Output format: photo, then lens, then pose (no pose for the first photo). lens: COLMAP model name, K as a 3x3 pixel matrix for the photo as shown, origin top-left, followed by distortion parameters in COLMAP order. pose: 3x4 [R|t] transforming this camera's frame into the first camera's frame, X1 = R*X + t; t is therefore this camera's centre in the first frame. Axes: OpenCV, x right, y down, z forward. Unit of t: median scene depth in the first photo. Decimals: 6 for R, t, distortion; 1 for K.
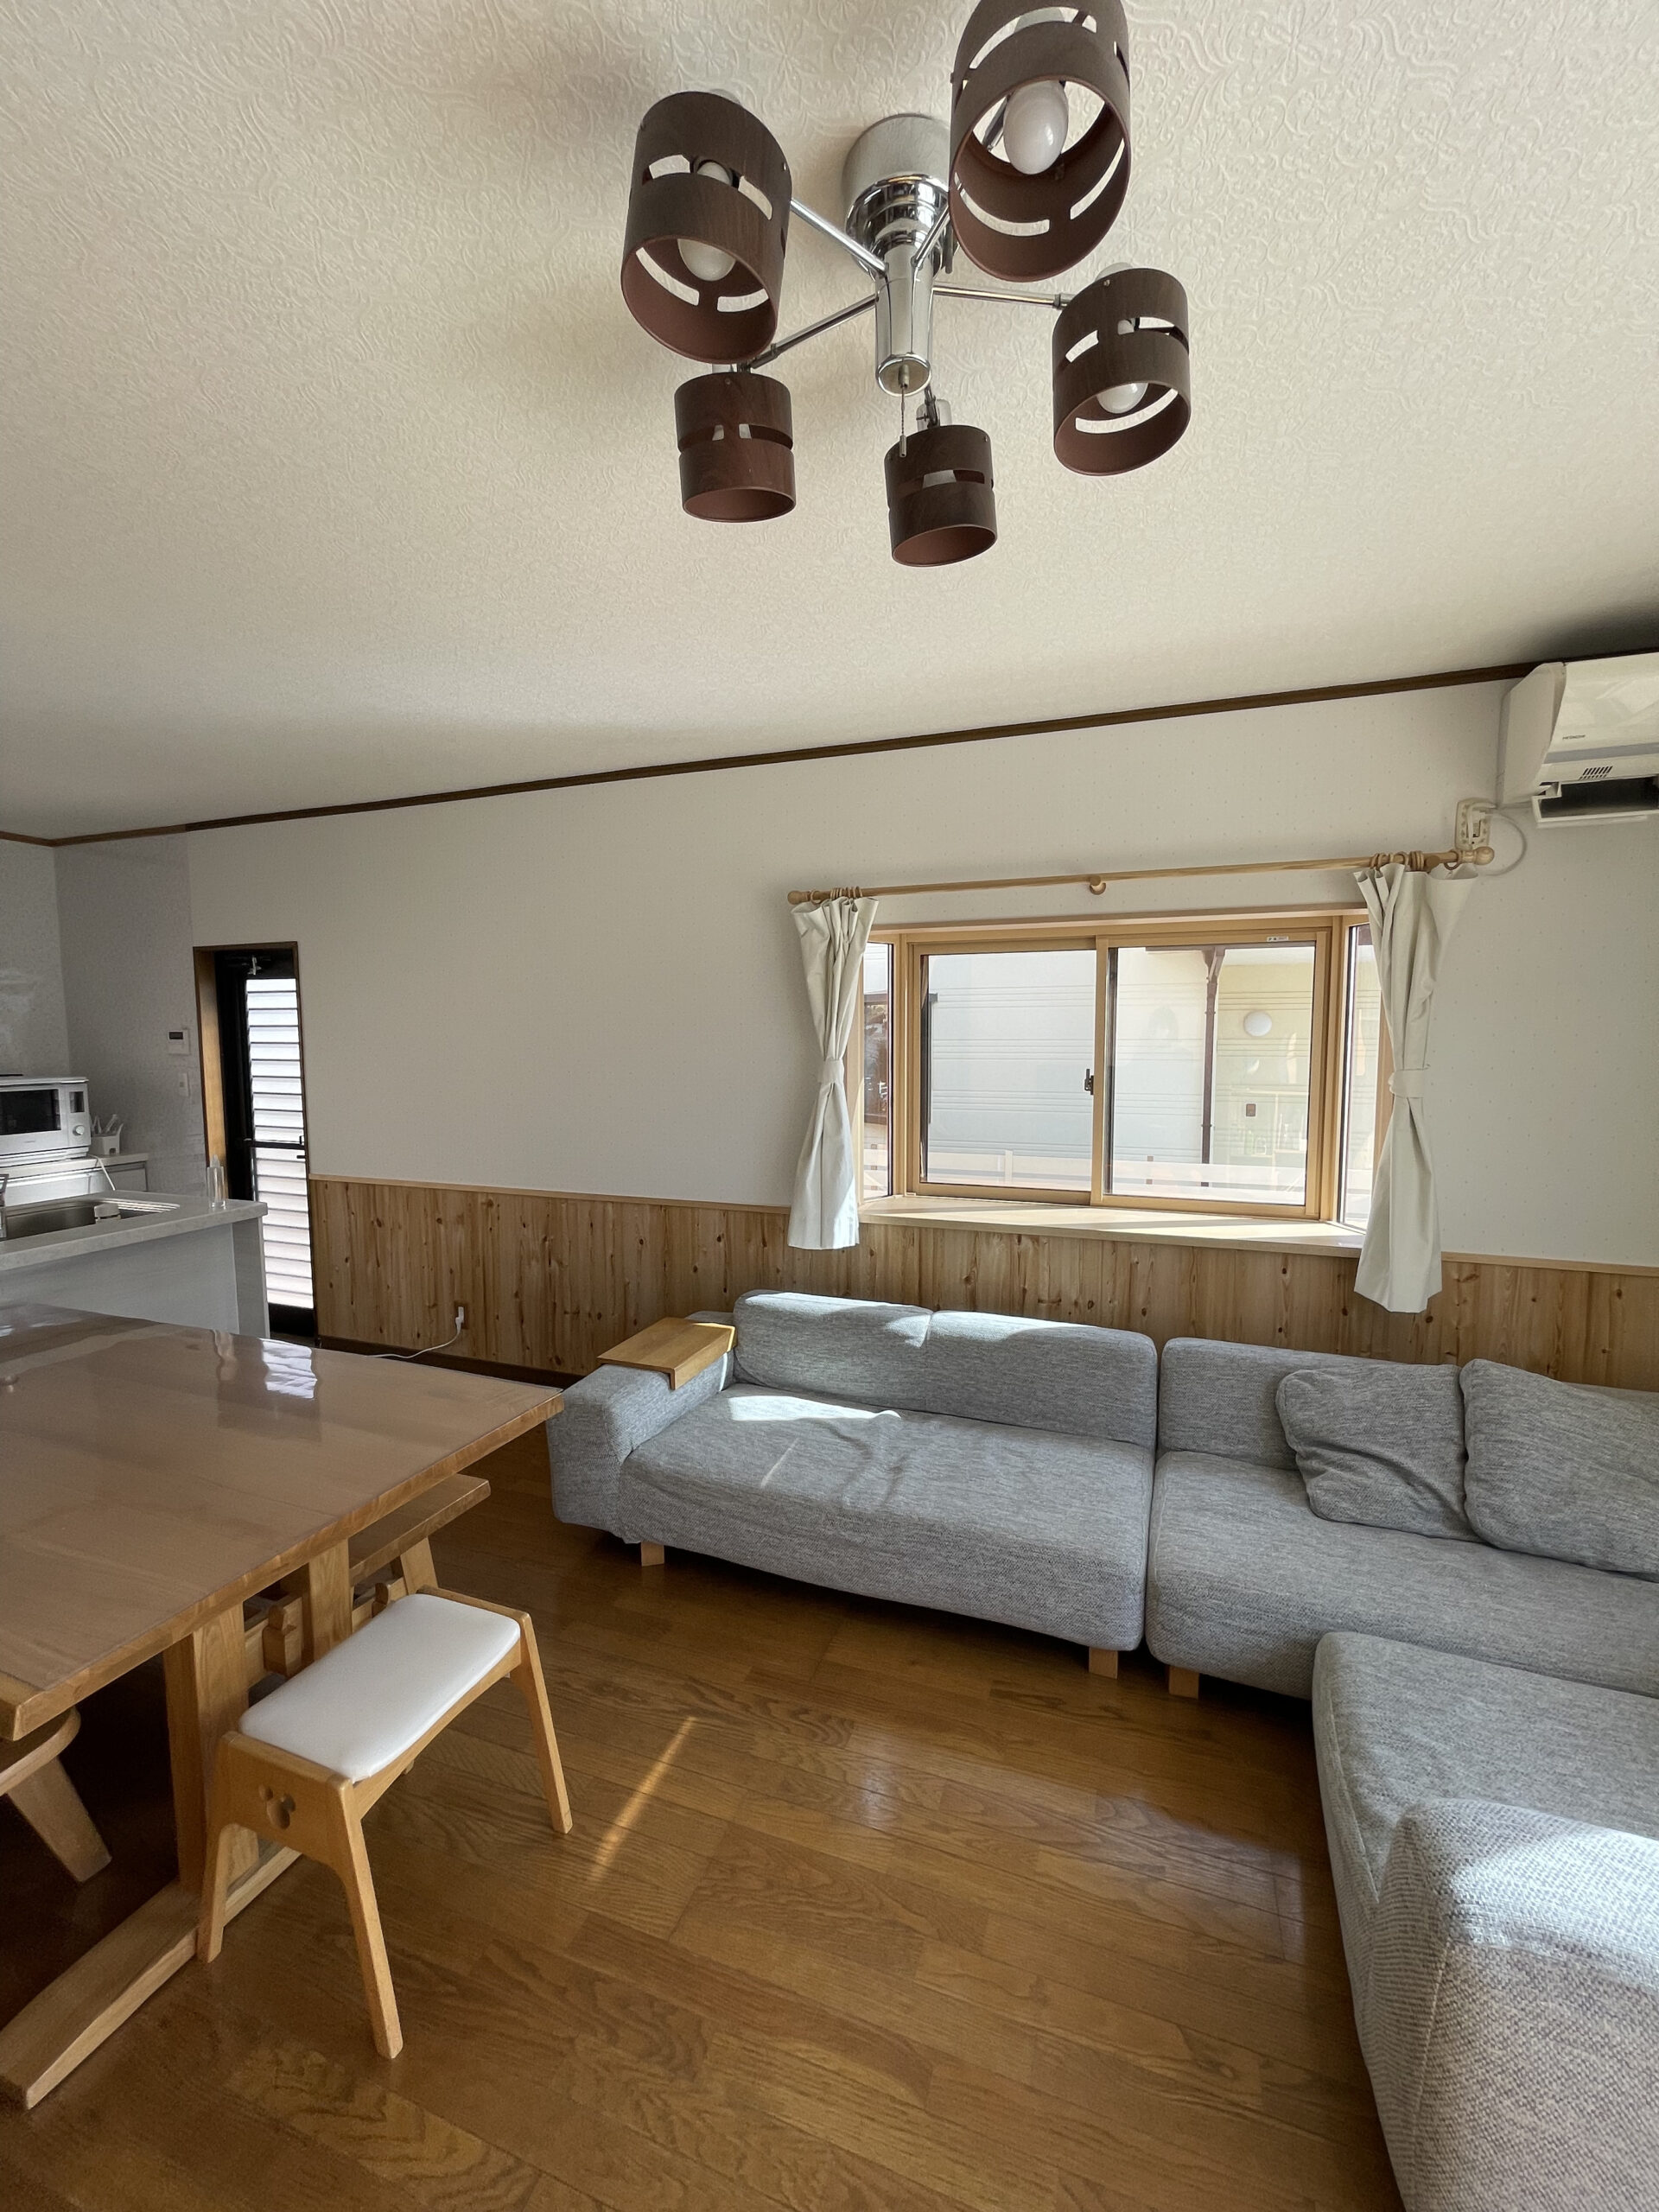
lens RADIAL K [[891.5, 0, 830.7], [0, 891.5, 1104.7], [0, 0, 1]] dist [-0.003506, -0.000141]
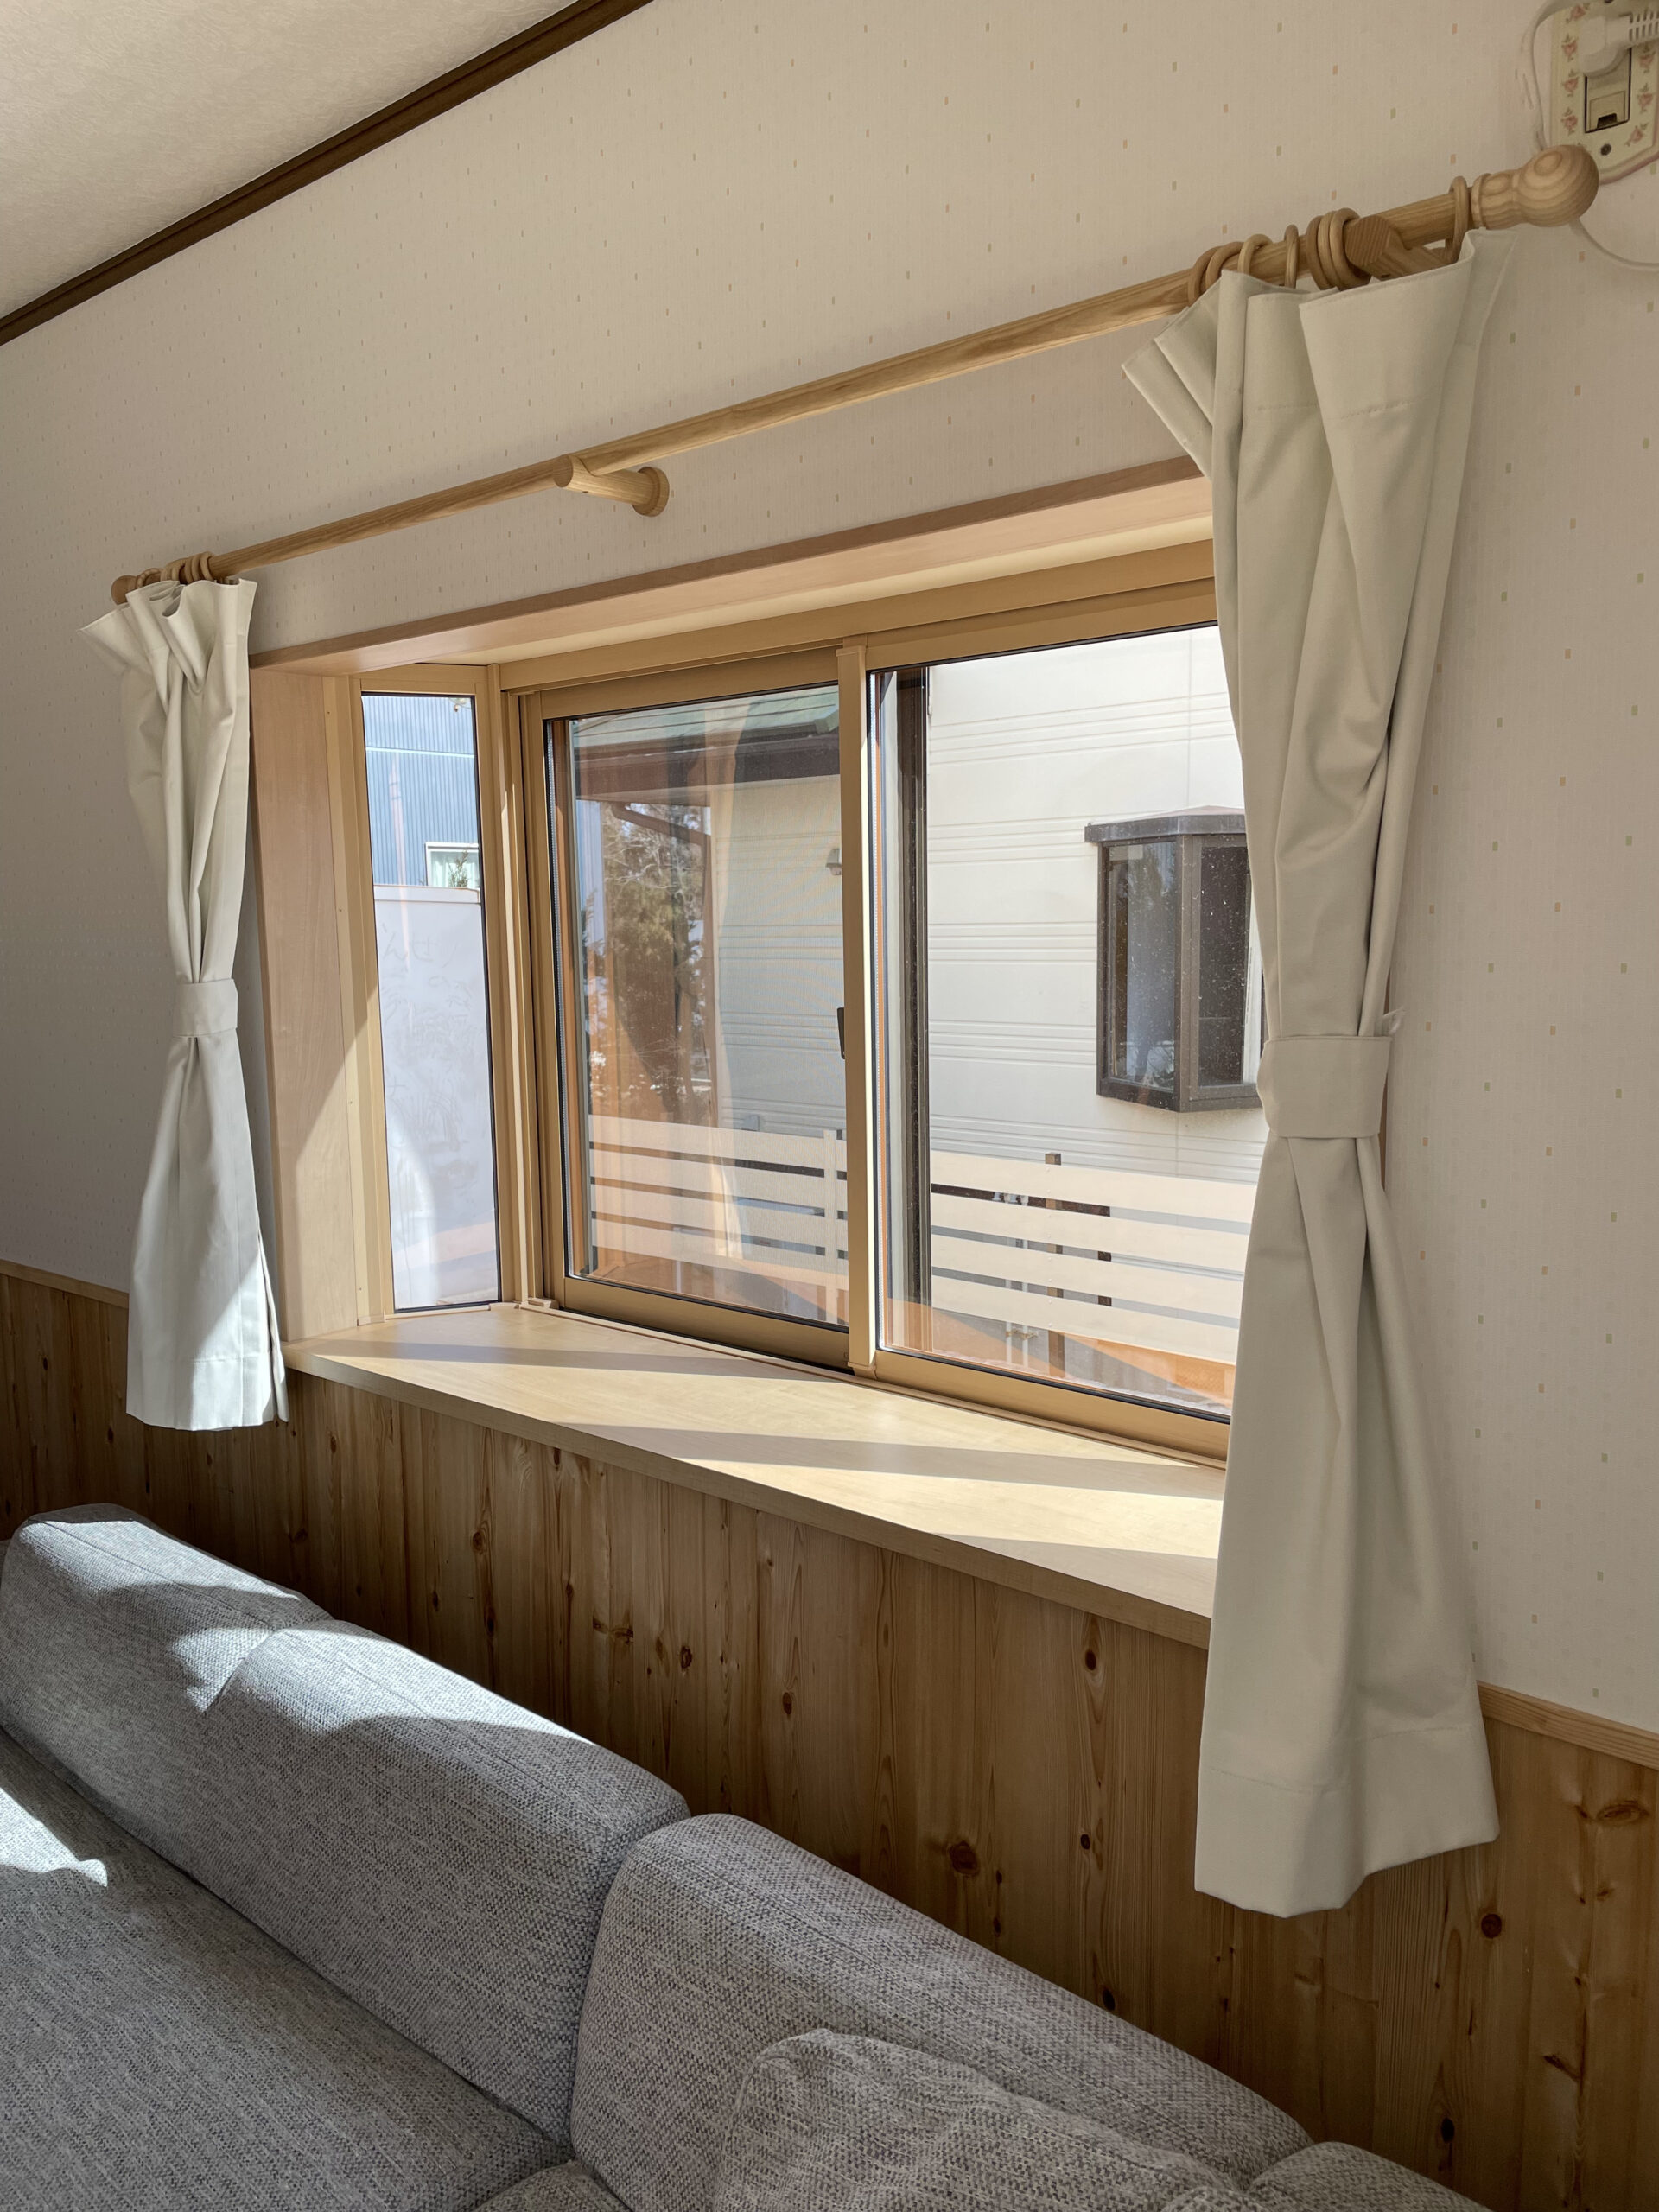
lens RADIAL K [[1666.1, 0, 834.2], [0, 1666.1, 1111.8], [0, 0, 1]] dist [0.084758, -0.109929]
pose [[0.932675, 0.033153, -0.359191, 0.601386], [-0.018088, 0.998813, 0.045224, -0.032107], [0.360264, -0.035683, 0.932168, 0.396350]]
